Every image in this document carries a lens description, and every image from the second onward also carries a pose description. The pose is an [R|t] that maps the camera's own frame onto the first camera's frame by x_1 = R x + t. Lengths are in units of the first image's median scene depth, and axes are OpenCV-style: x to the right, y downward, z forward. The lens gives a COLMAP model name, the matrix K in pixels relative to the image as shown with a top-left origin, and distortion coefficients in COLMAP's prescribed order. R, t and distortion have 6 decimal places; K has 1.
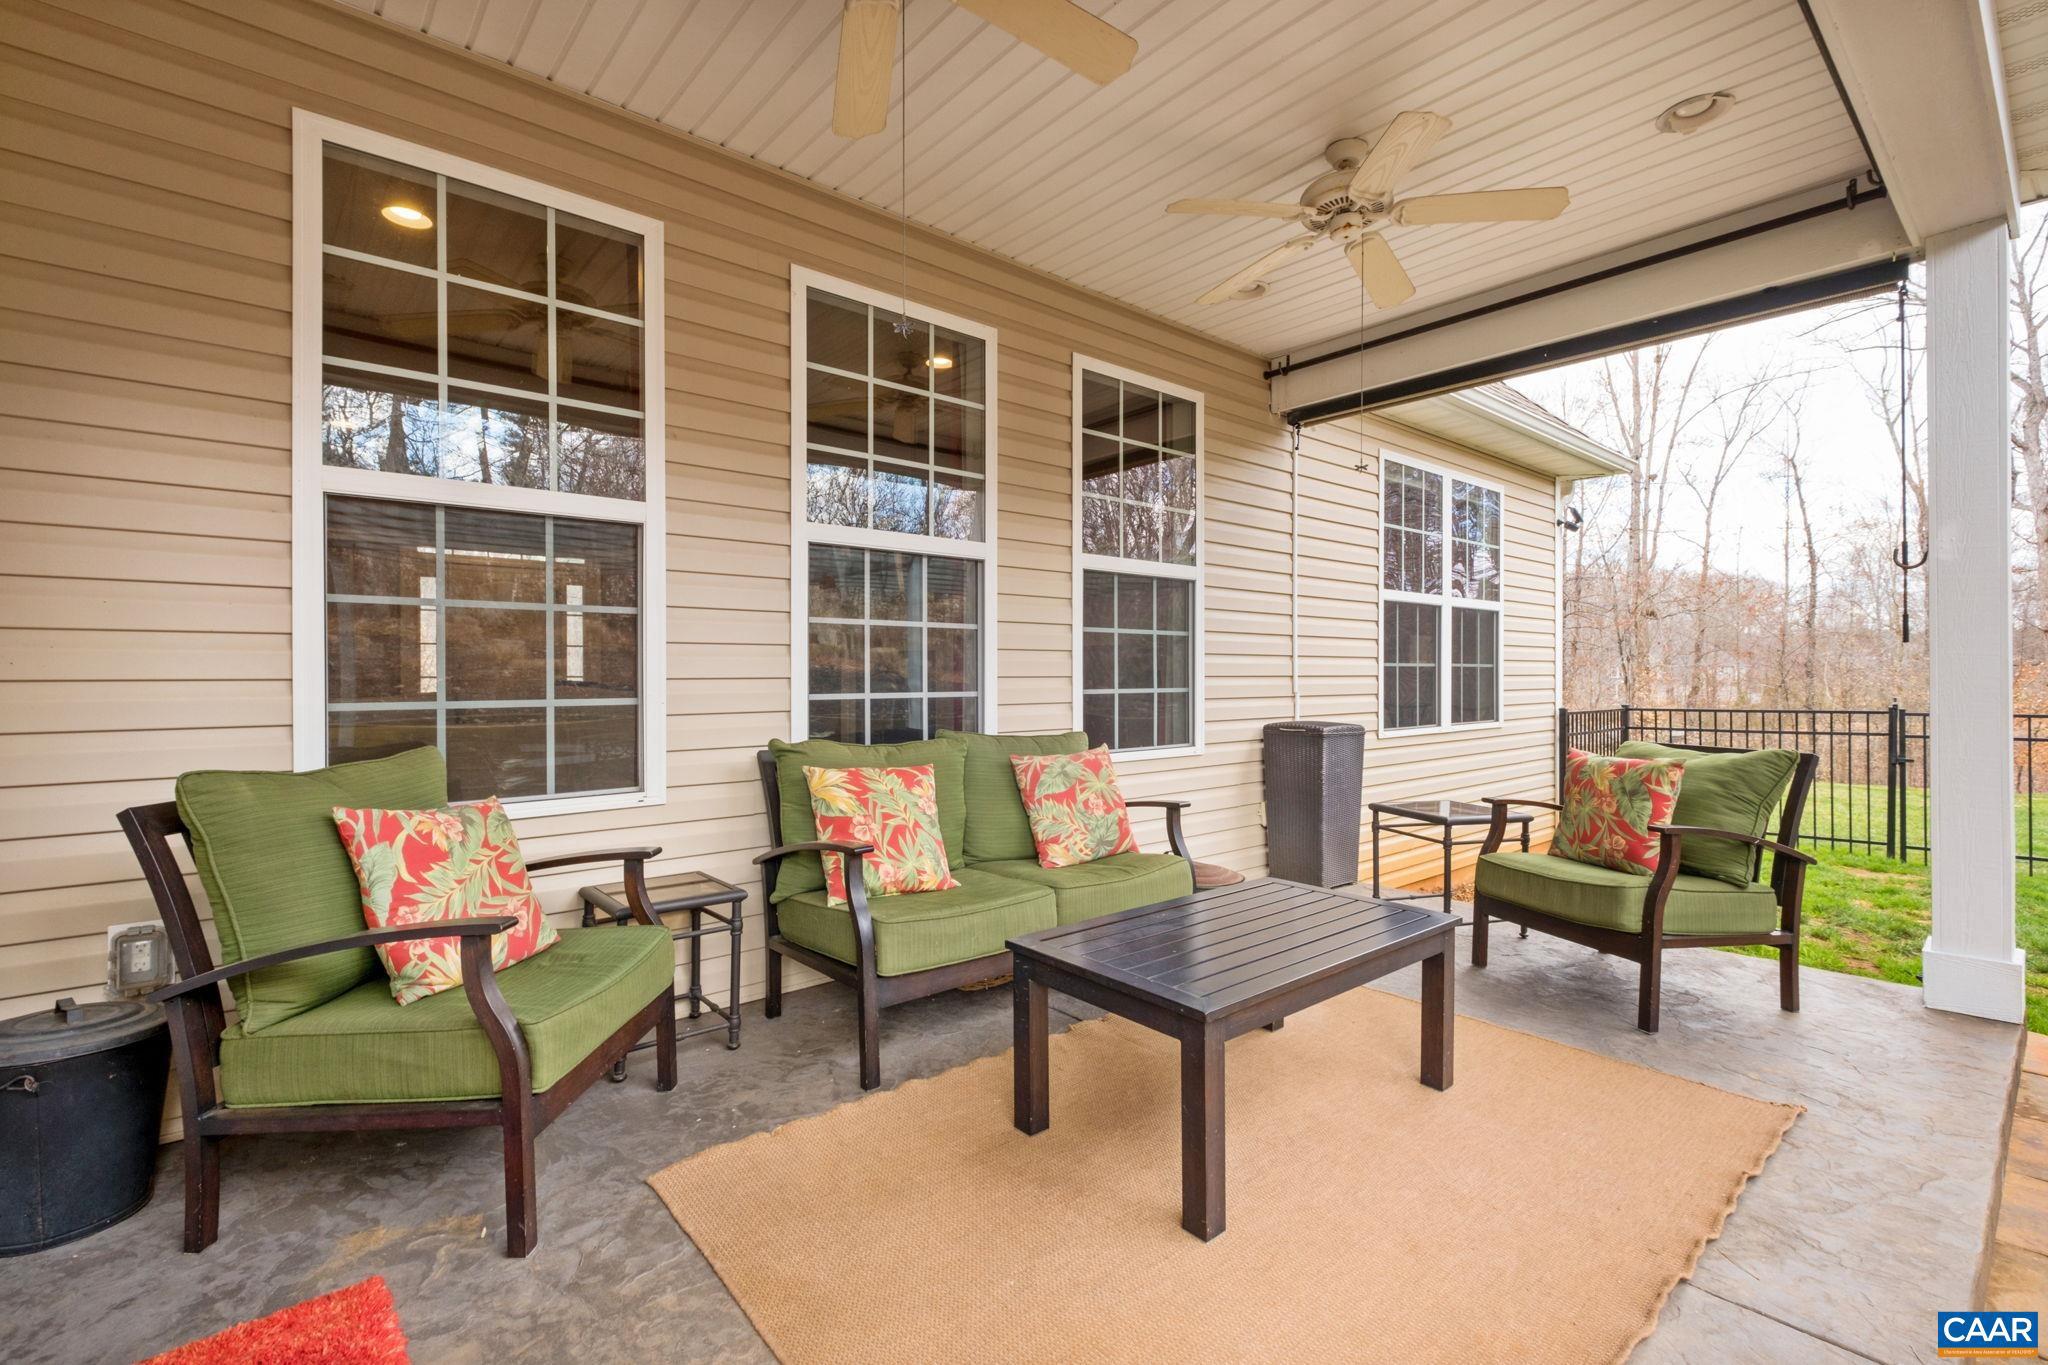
lens RADIAL K [[906.1, 0, 1025.6], [0, 906.1, 678.0], [0, 0, 1]] dist [-0.004533, -0.002323]
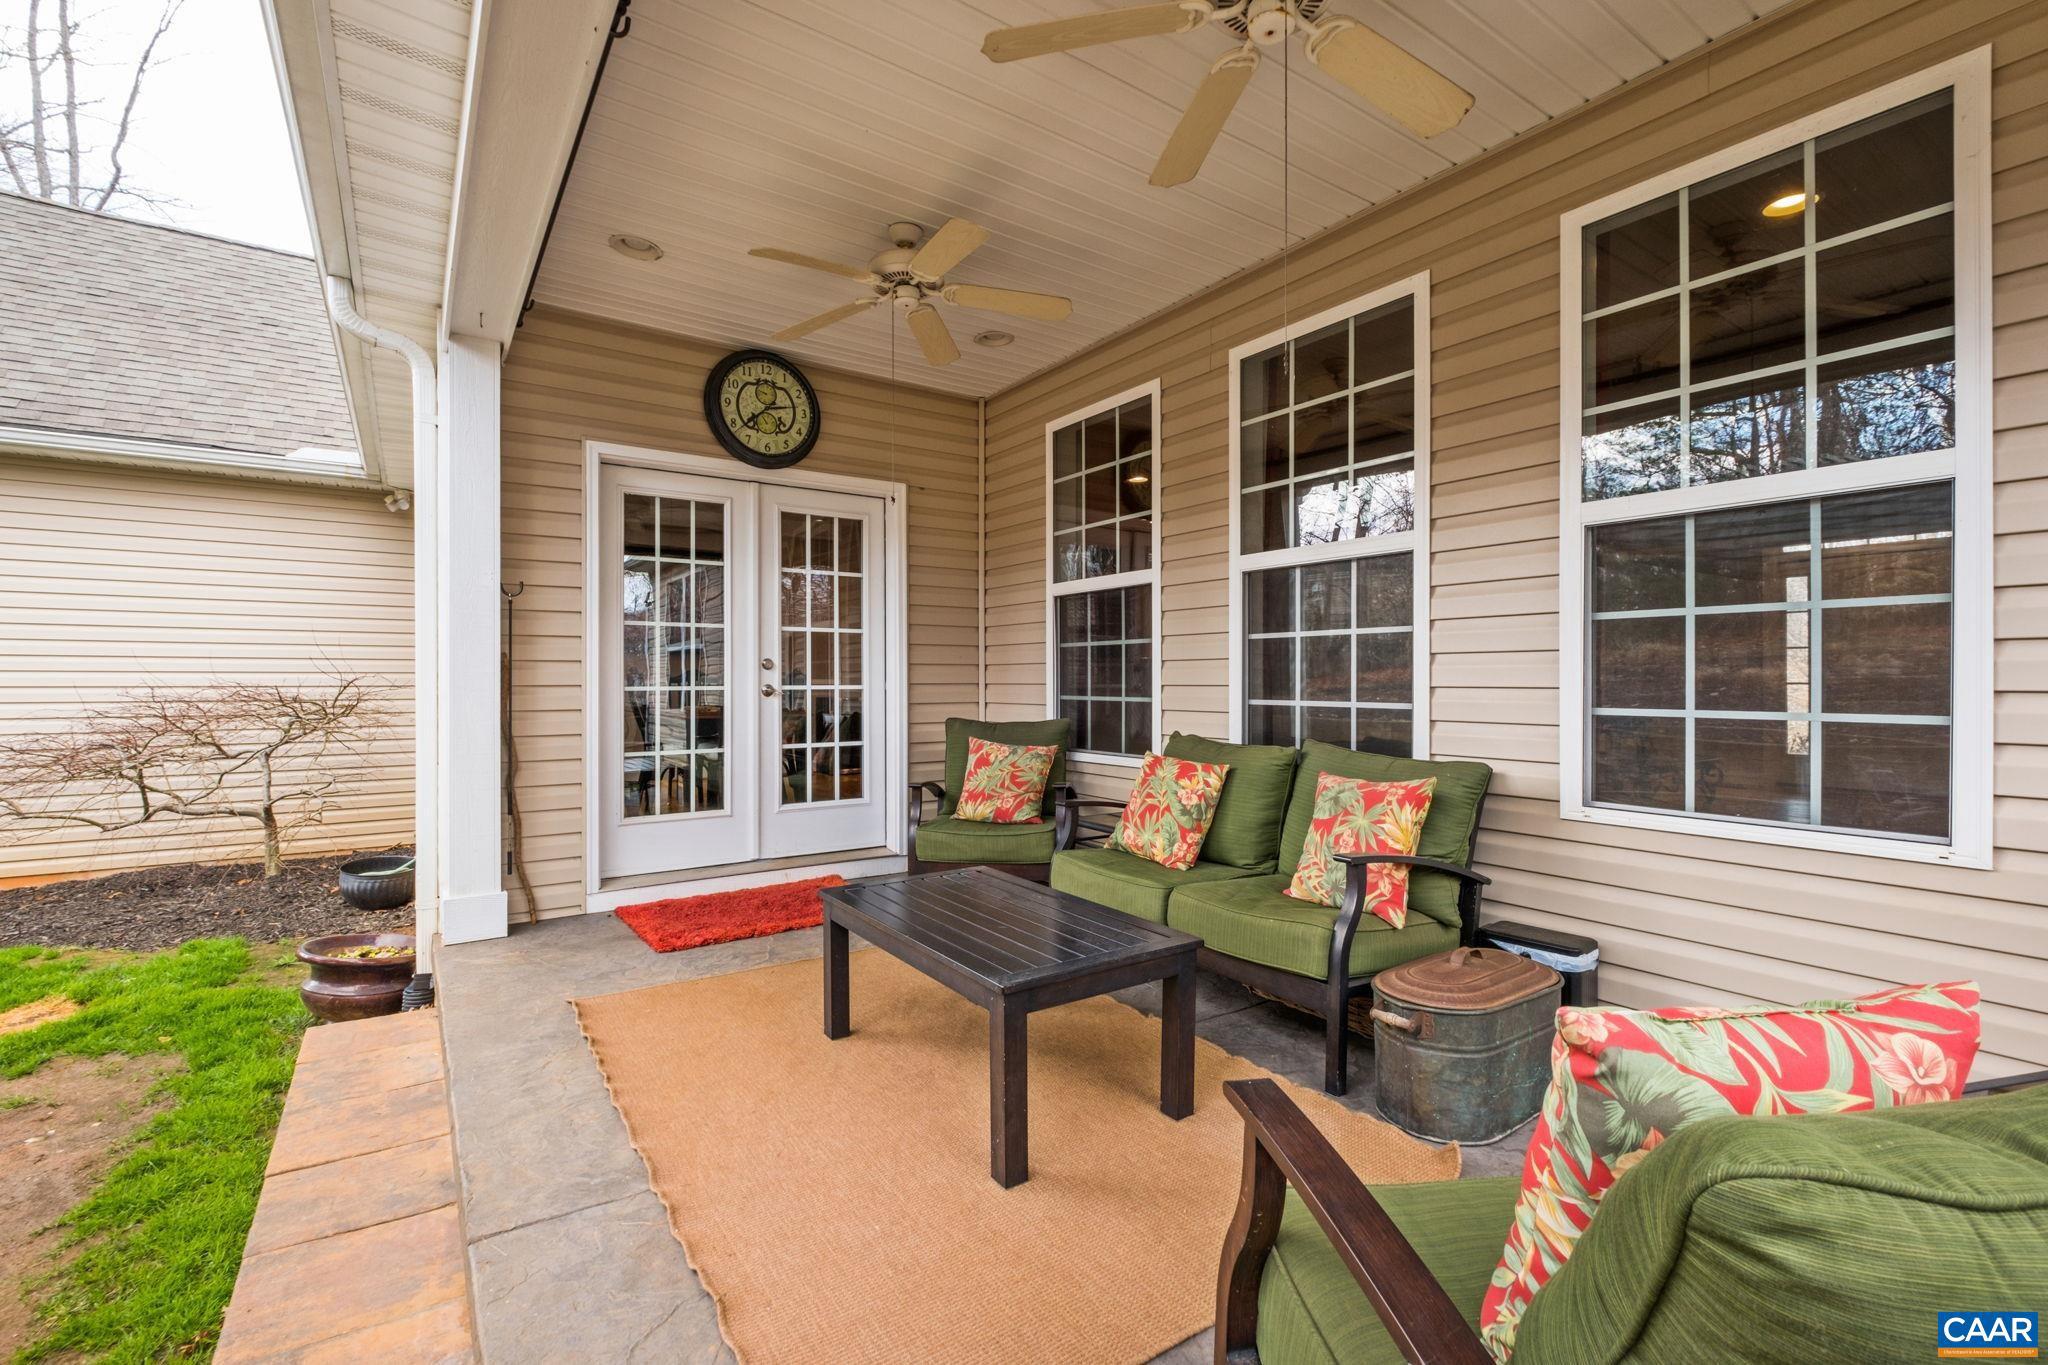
lens RADIAL K [[906.1, 0, 1025.2], [0, 906.1, 681.4], [0, 0, 1]] dist [-0.004533, -0.002323]
pose [[-0.110241, 0.002057, -0.993903, 0.605373], [-0.005118, 0.999983, 0.002638, -0.004756], [0.993892, 0.005377, -0.110229, 0.522988]]
